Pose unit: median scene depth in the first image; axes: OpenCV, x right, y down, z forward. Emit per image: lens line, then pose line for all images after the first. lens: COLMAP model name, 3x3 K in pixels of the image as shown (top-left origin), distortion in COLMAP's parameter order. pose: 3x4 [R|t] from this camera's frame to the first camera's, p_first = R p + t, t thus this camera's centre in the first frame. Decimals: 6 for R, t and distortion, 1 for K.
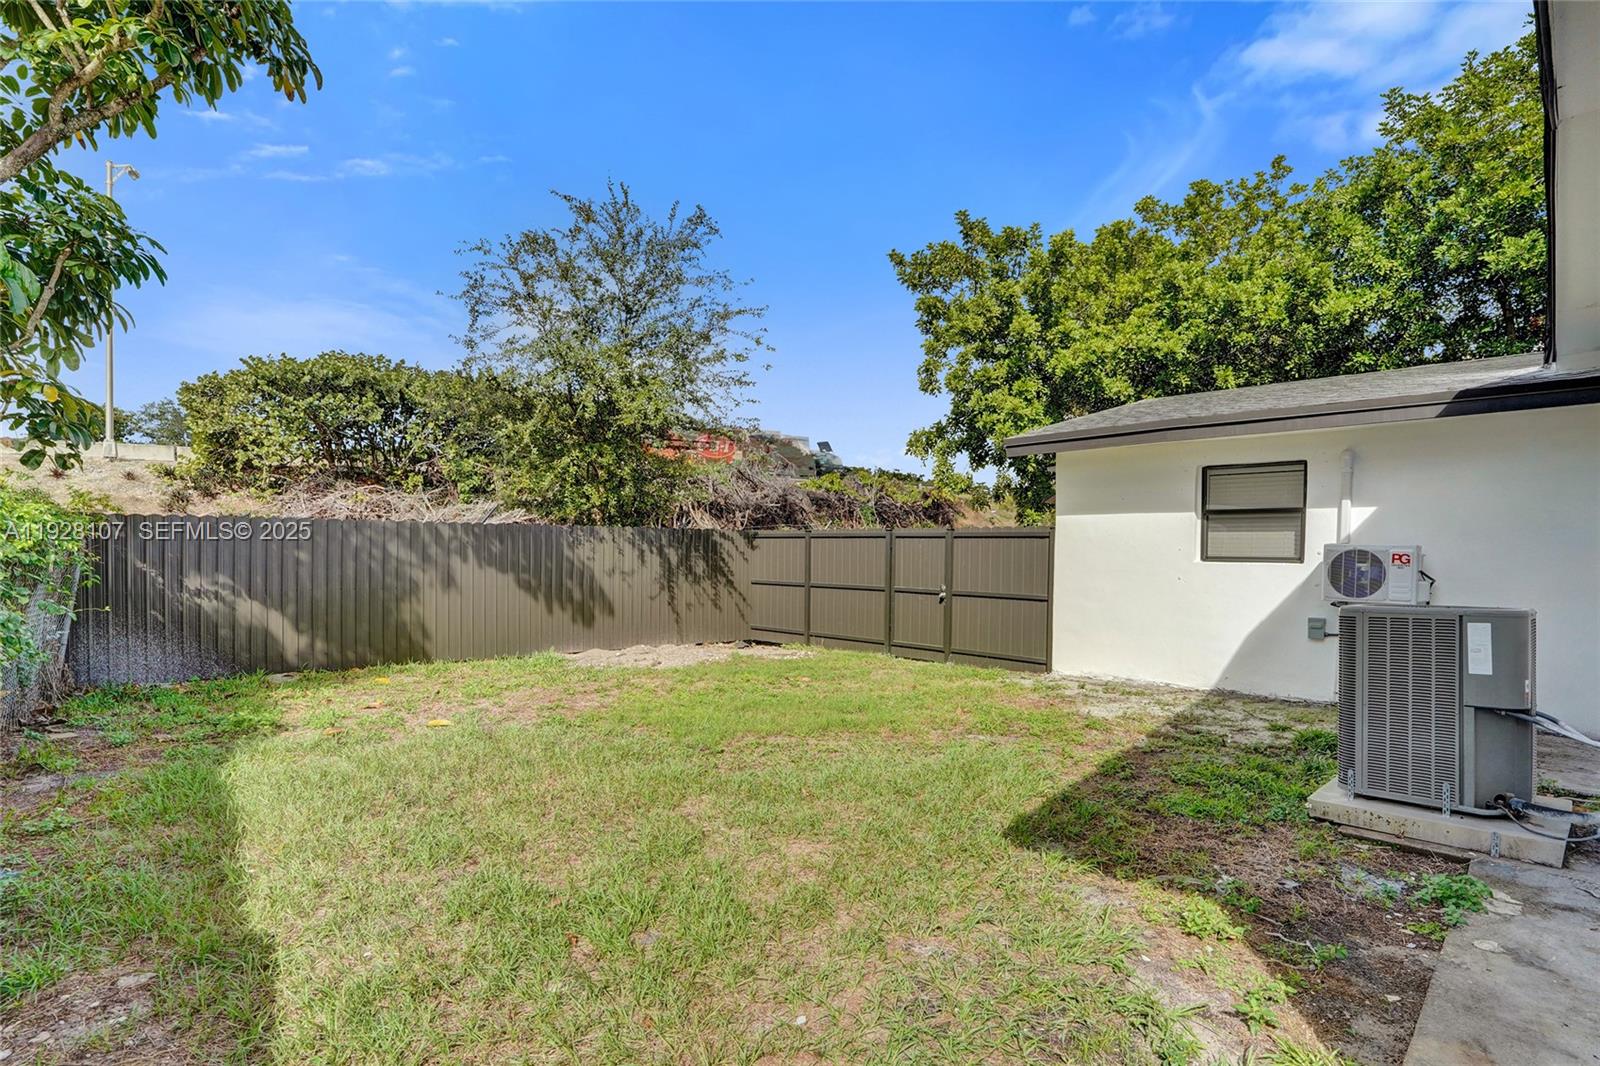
lens RADIAL K [[775.6, 0, 796.8], [0, 775.6, 559.2], [0, 0, 1]] dist [-0.055086, 0.027770]
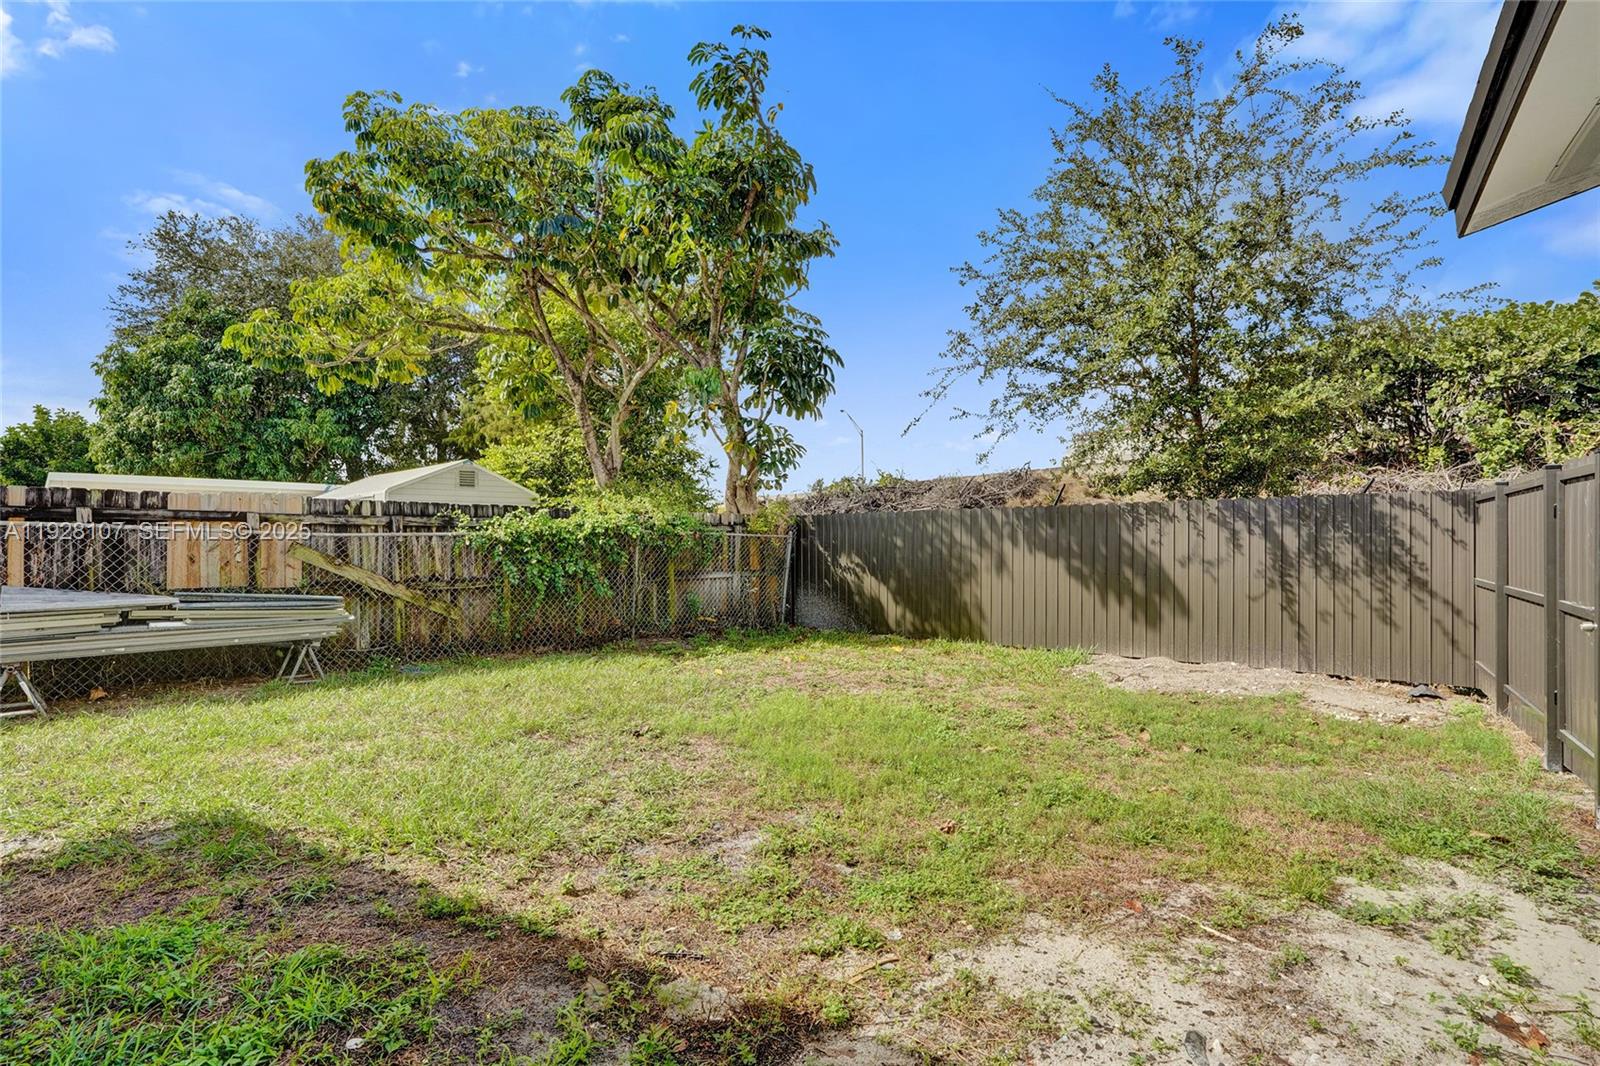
lens RADIAL K [[751.8, 0, 790.1], [0, 751.8, 531.6], [0, 0, 1]] dist [-0.050782, 0.025458]
pose [[0.180573, -0.025714, -0.983225, 0.426947], [-0.004499, 0.999626, -0.026969, 0.010499], [0.983551, 0.009293, 0.180390, 0.502414]]
